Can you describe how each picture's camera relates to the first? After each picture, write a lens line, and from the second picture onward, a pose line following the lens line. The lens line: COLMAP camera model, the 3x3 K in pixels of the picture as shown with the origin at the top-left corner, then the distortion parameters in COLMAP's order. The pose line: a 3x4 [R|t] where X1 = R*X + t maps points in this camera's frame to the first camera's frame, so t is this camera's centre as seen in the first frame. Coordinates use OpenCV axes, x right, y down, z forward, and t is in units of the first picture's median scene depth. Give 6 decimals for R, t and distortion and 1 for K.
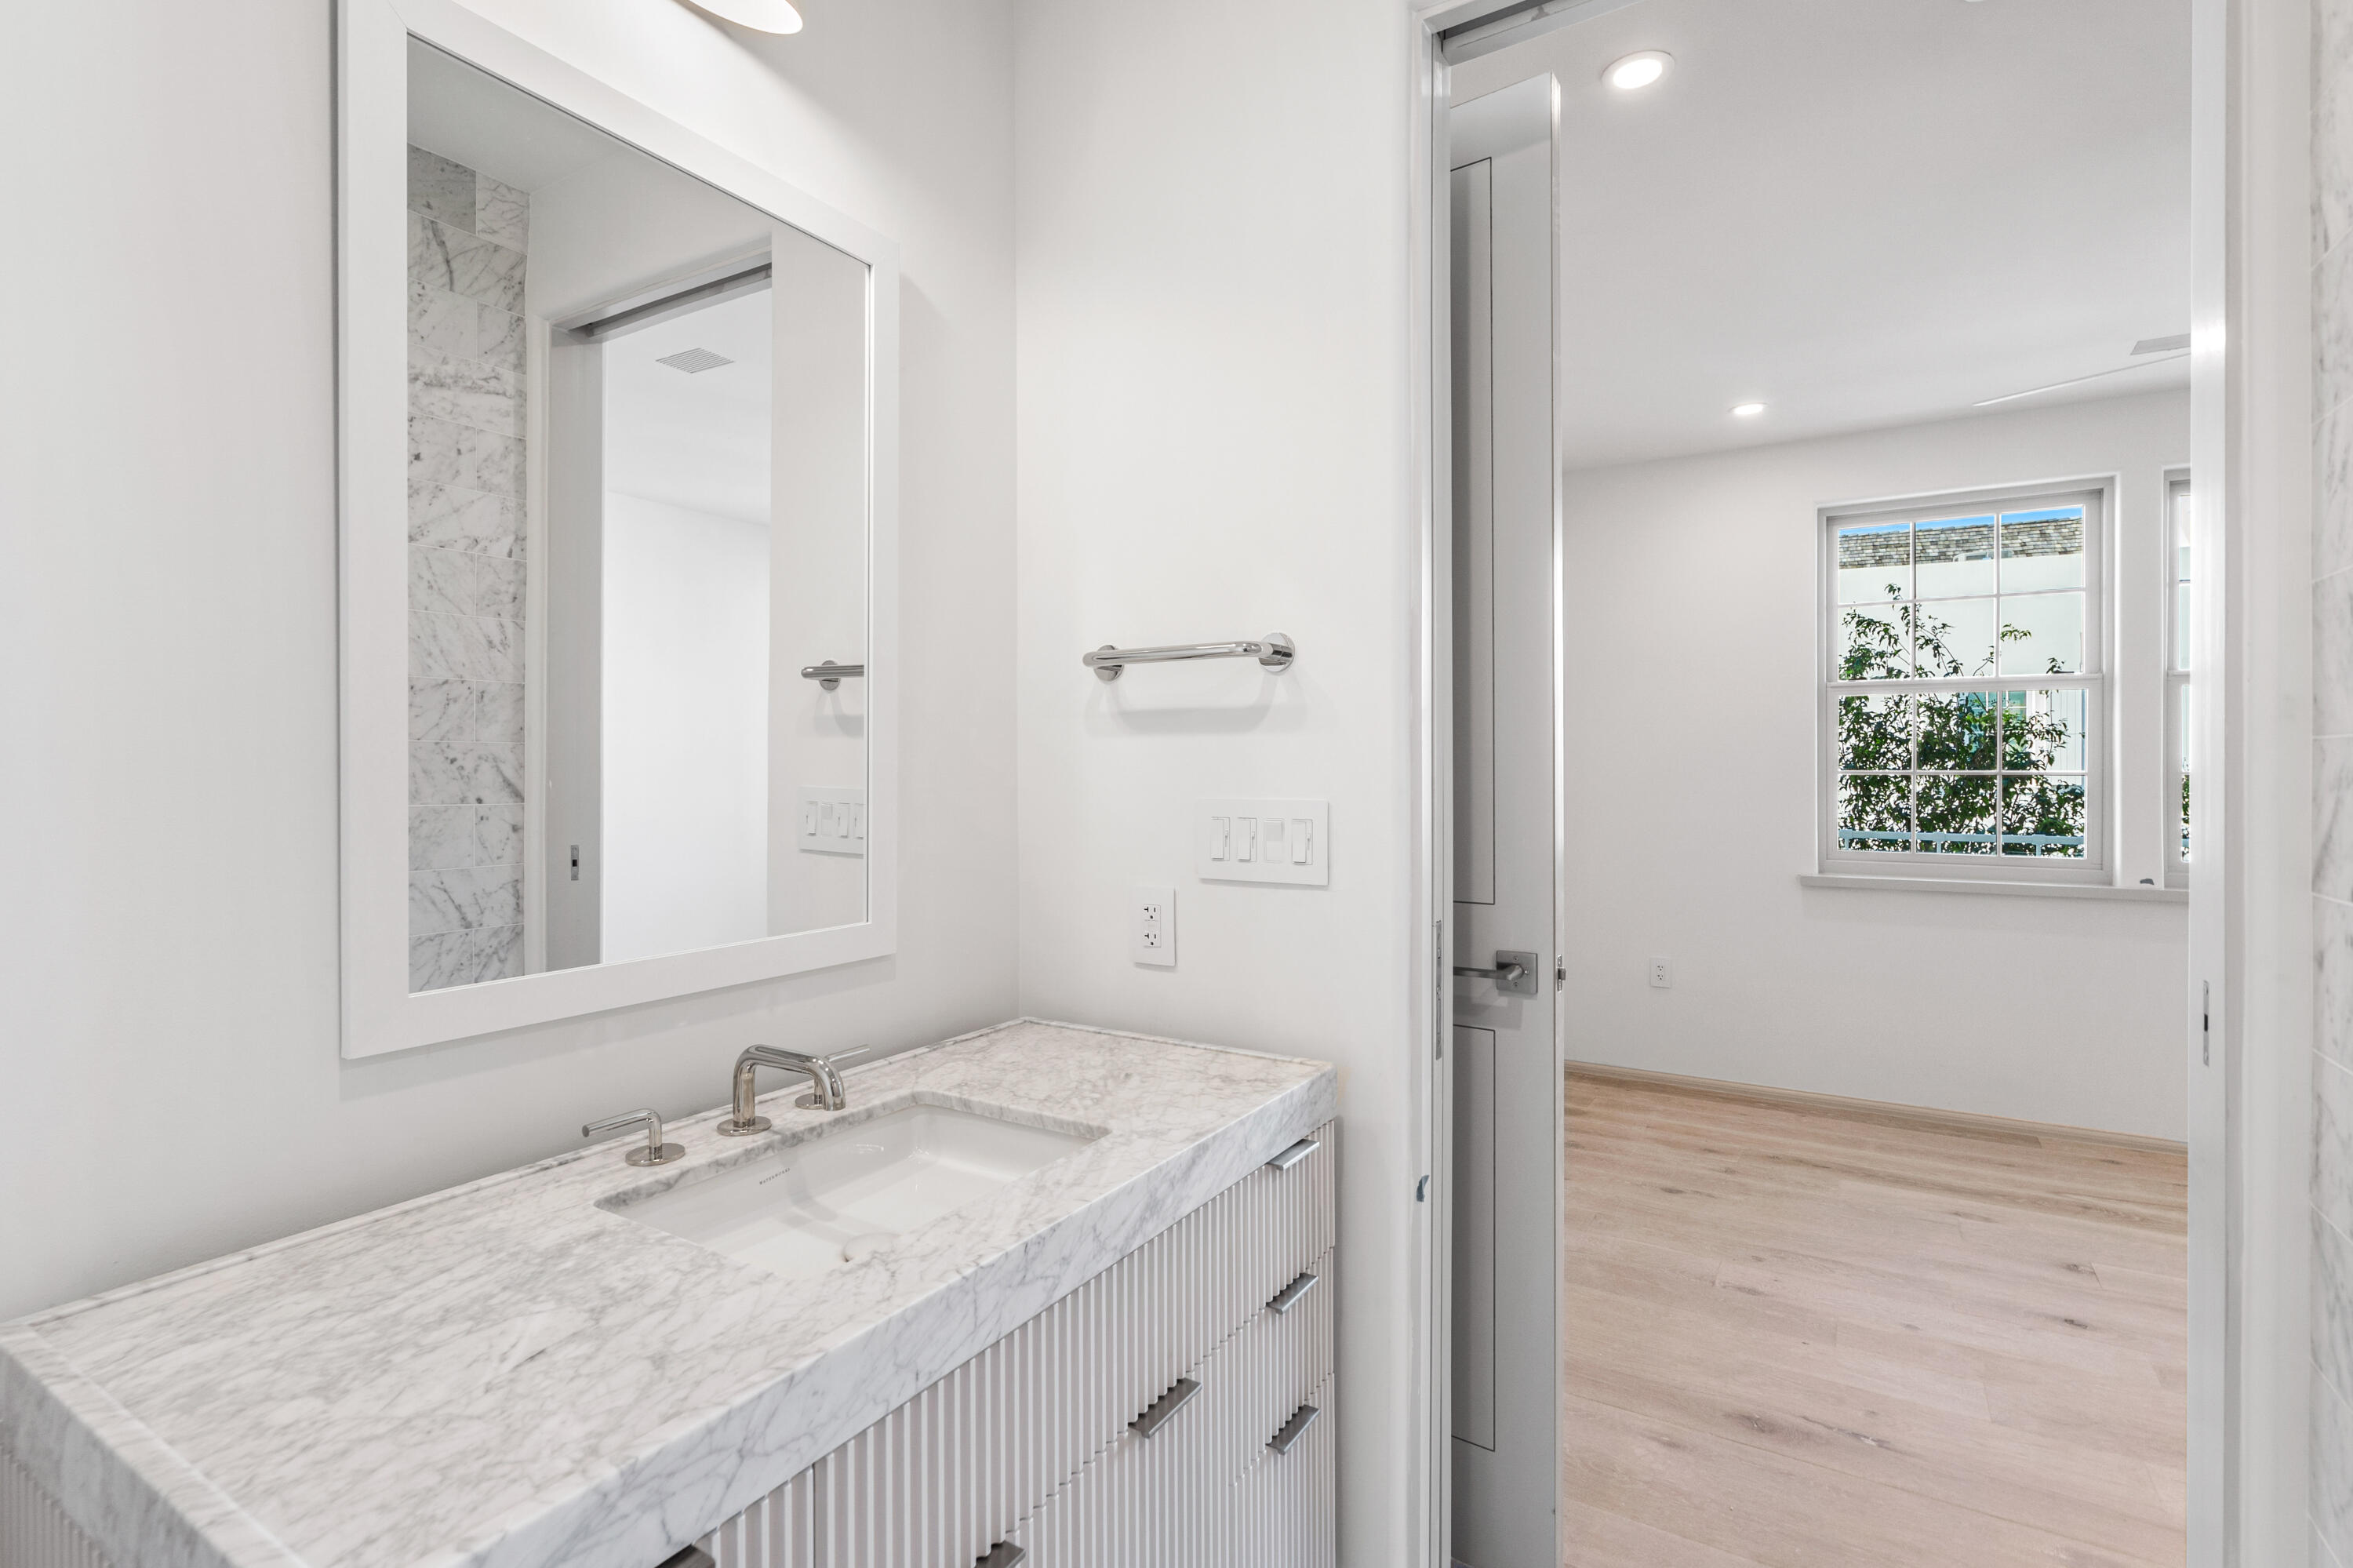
lens RADIAL K [[1102.1, 0, 1172.1], [0, 1102.1, 775.8], [0, 0, 1]] dist [-0.000914, 0.000739]
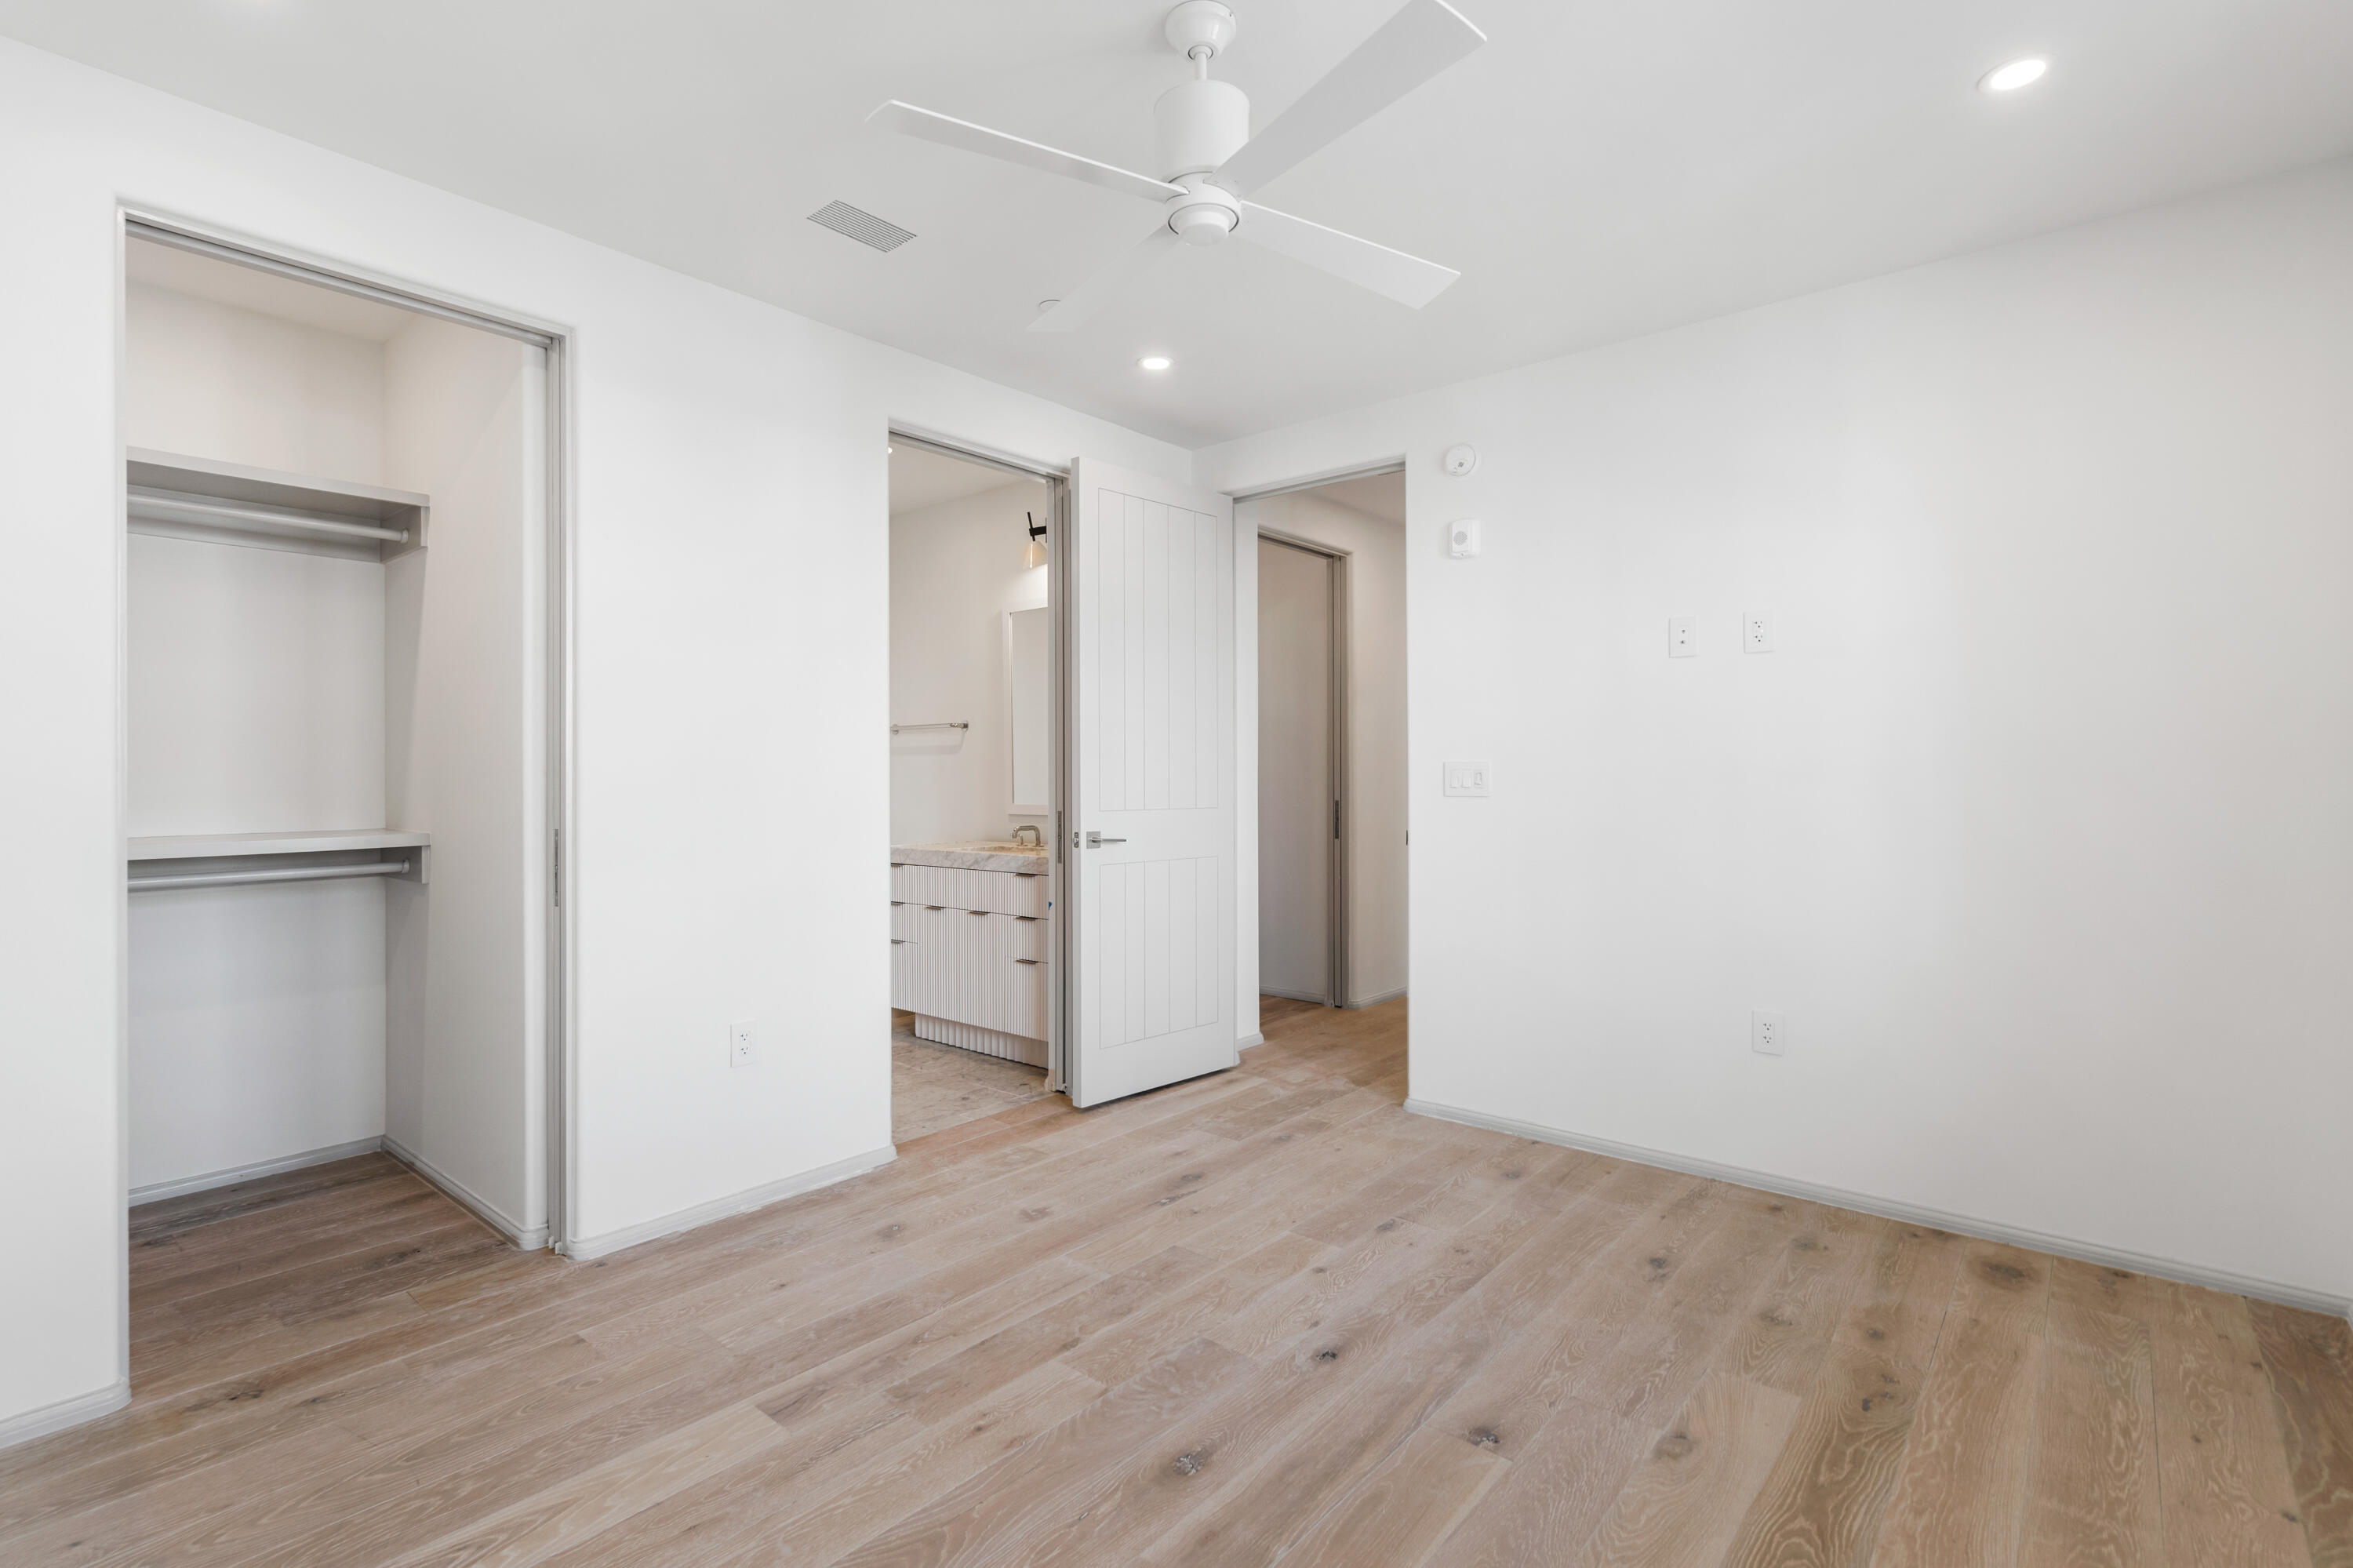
lens RADIAL K [[1119.4, 0, 1176.5], [0, 1119.4, 784.0], [0, 0, 1]] dist [0.013775, -0.000209]
pose [[-0.146122, 0.007065, -0.989241, 1.208534], [-0.006233, 0.999948, 0.008063, 0.019689], [0.989247, 0.007344, -0.146071, 0.704277]]
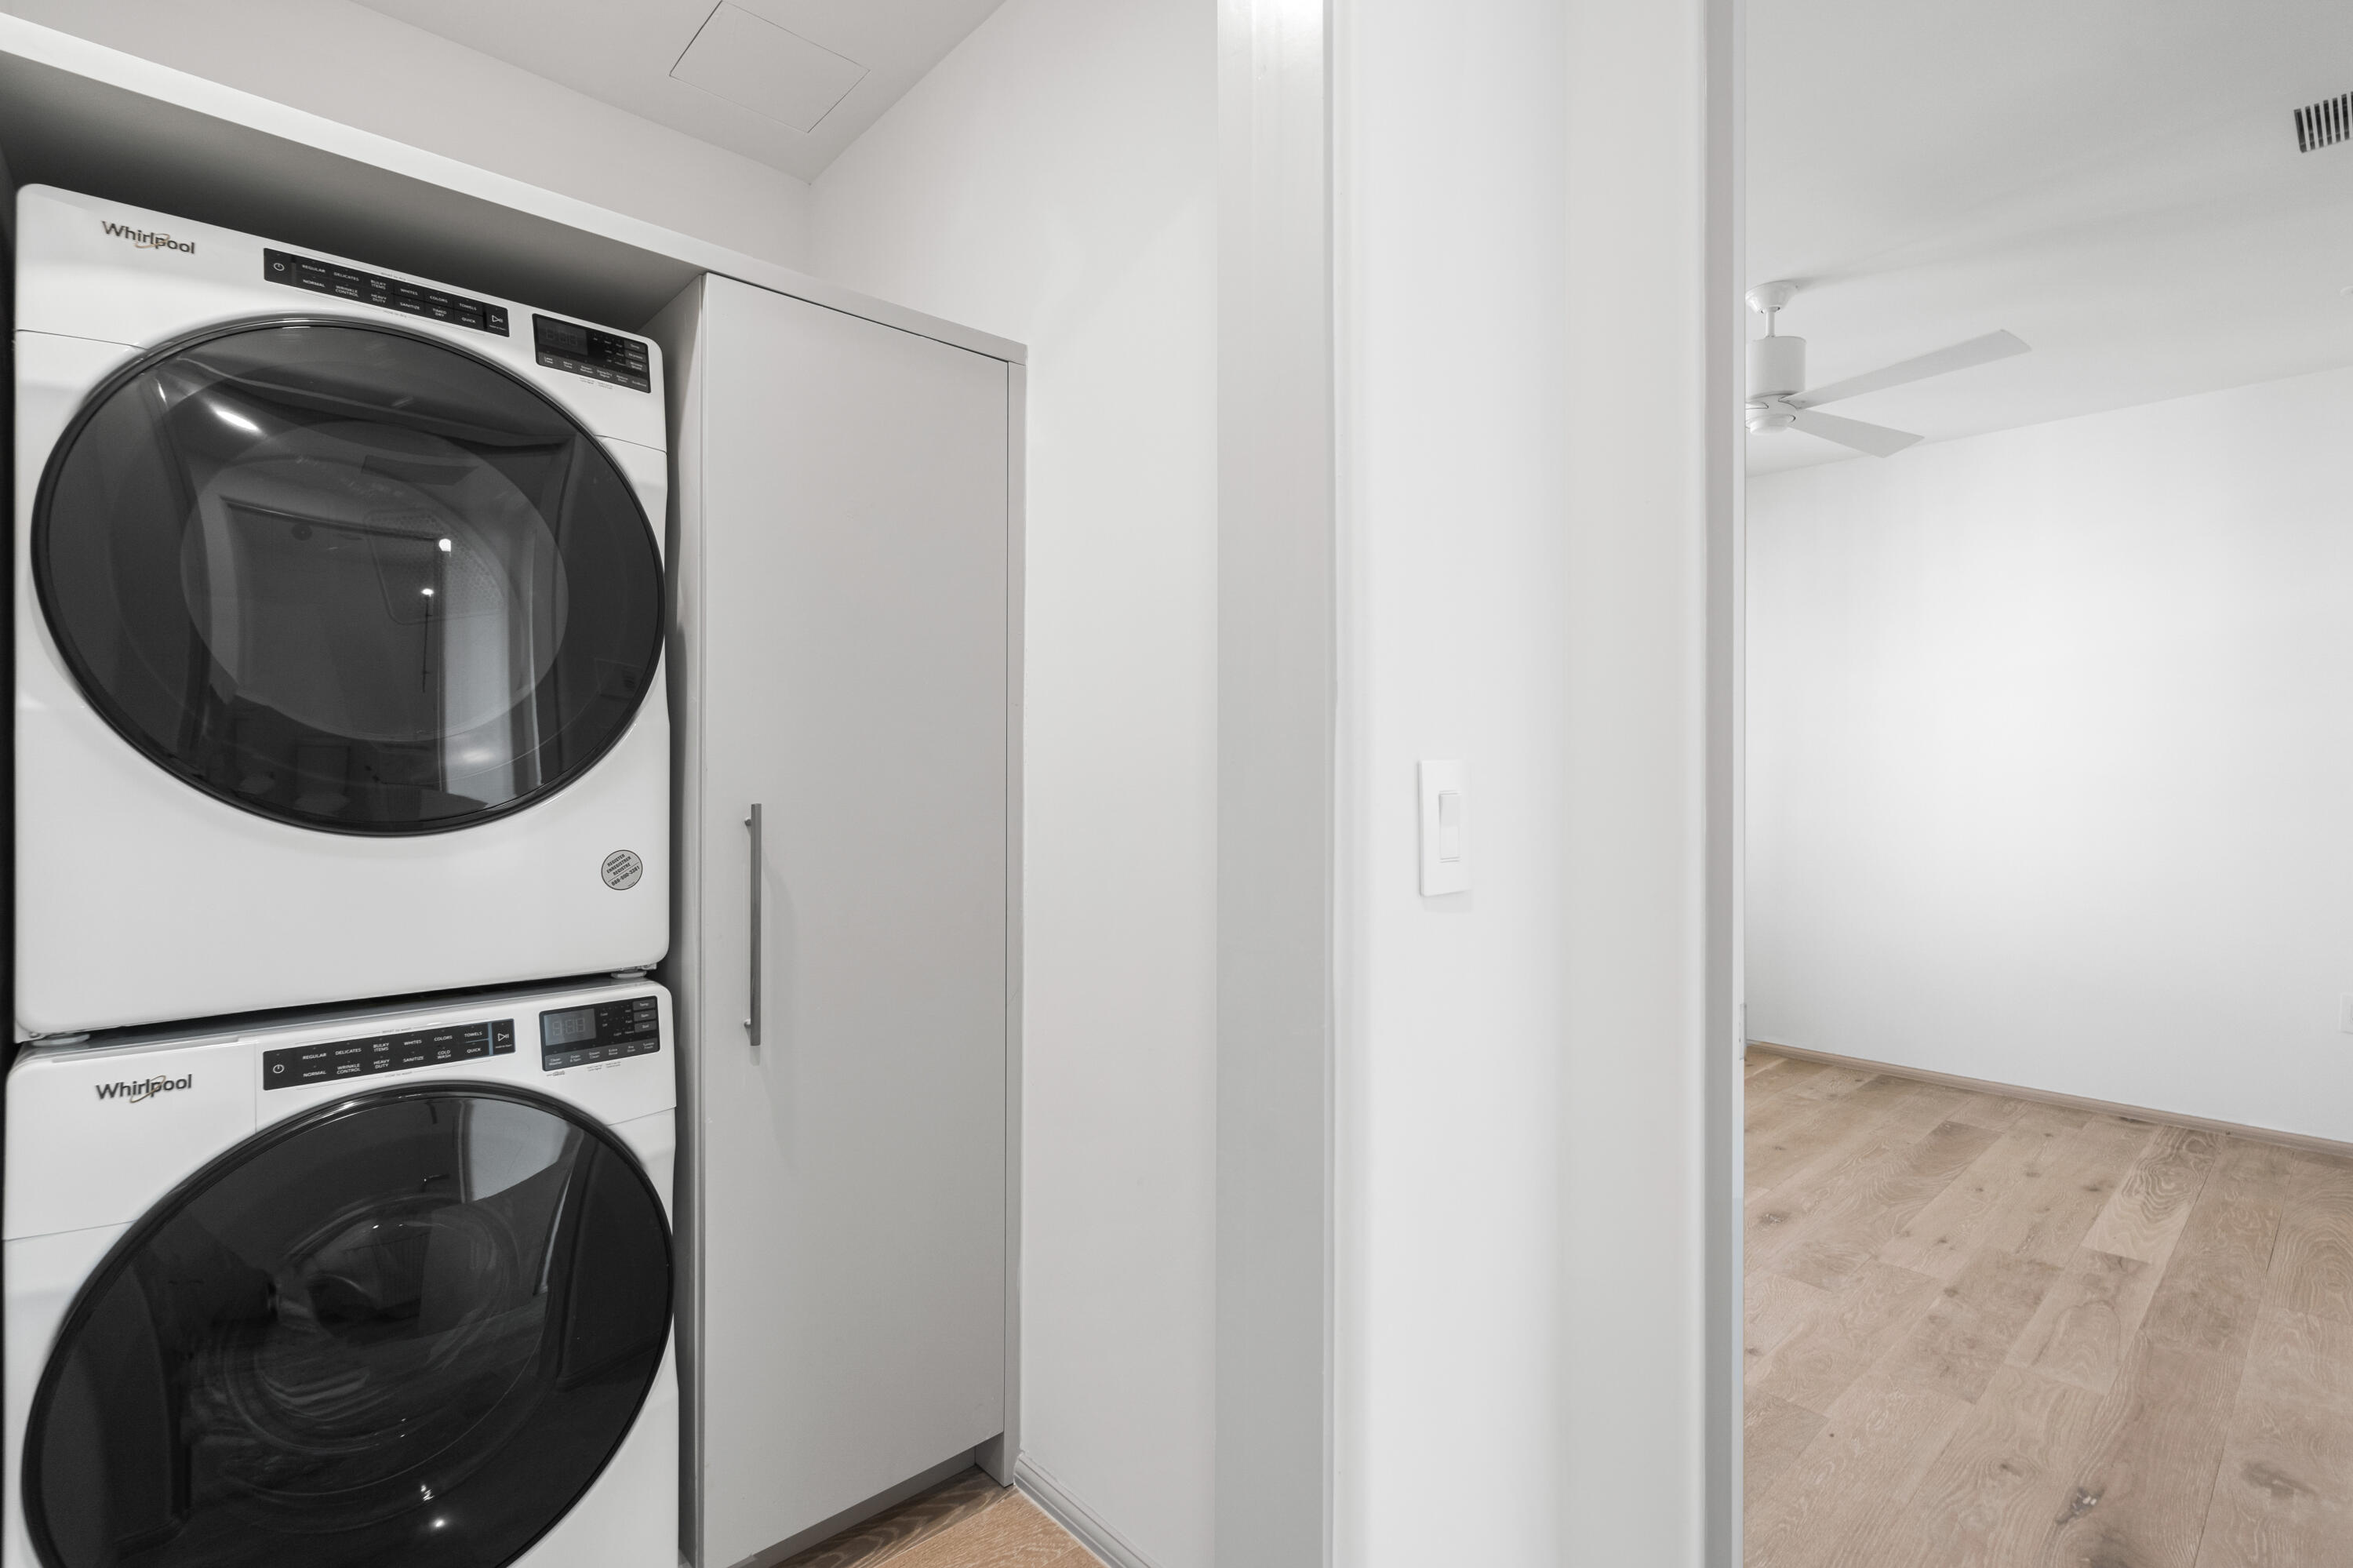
lens RADIAL K [[1097.6, 0, 1169.0], [0, 1097.6, 759.3], [0, 0, 1]] dist [0.000842, -0.000847]
pose [[0.284774, 0.010035, 0.958542, -0.249803], [0.003706, 0.999926, -0.011569, 0.007358], [-0.958588, 0.006847, 0.284716, 0.833700]]
